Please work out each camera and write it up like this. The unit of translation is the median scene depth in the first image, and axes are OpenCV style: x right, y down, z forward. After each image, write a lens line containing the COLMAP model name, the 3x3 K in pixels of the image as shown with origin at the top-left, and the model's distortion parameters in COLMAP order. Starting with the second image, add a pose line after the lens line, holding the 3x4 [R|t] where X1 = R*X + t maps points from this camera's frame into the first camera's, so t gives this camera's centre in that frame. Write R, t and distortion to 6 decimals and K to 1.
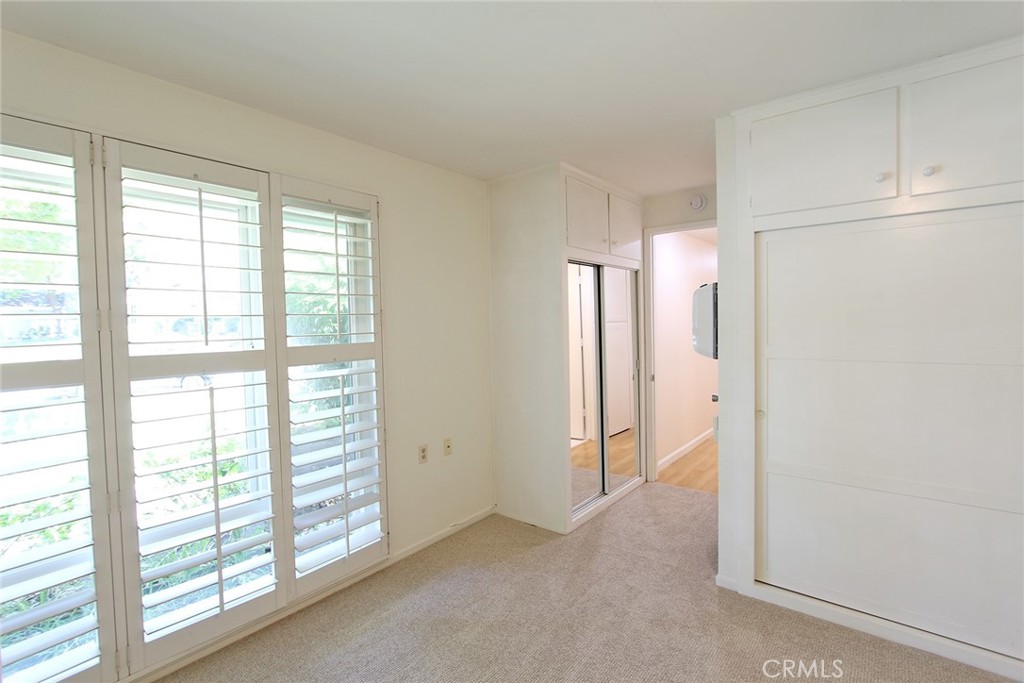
lens RADIAL K [[472.8, 0, 505.6], [0, 472.8, 337.5], [0, 0, 1]] dist [-0.014204, 0.000298]
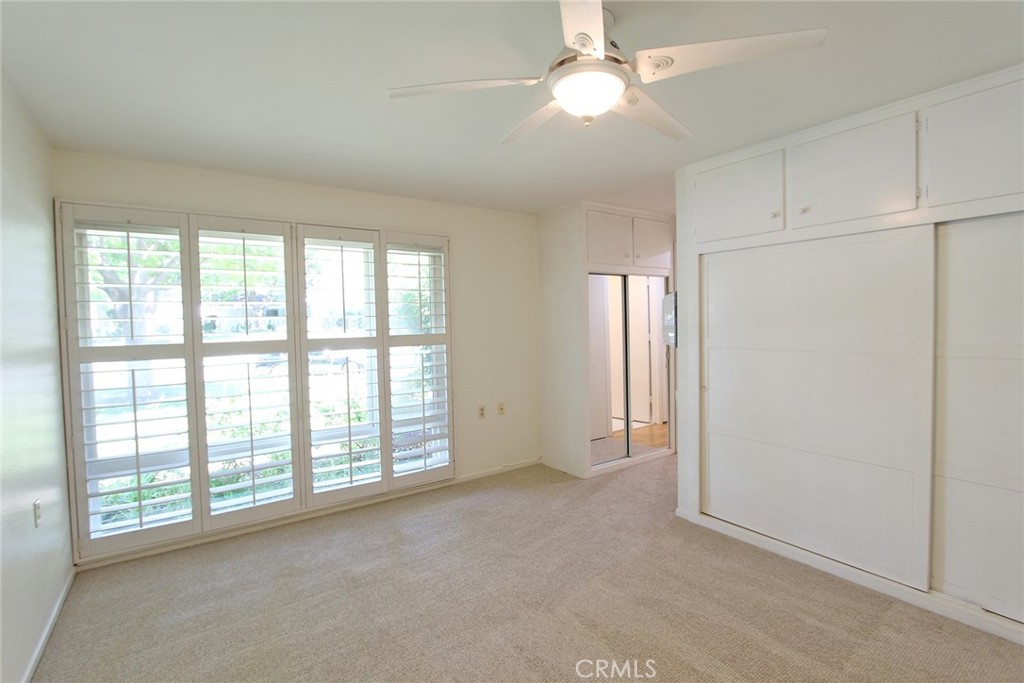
lens RADIAL K [[472.8, 0, 505.6], [0, 472.8, 337.5], [0, 0, 1]] dist [-0.014204, 0.000298]
pose [[0.961984, 0.011845, -0.272848, 0.332020], [-0.009364, 0.999902, 0.010392, 0.006340], [0.272944, -0.007442, 0.962001, -0.420452]]
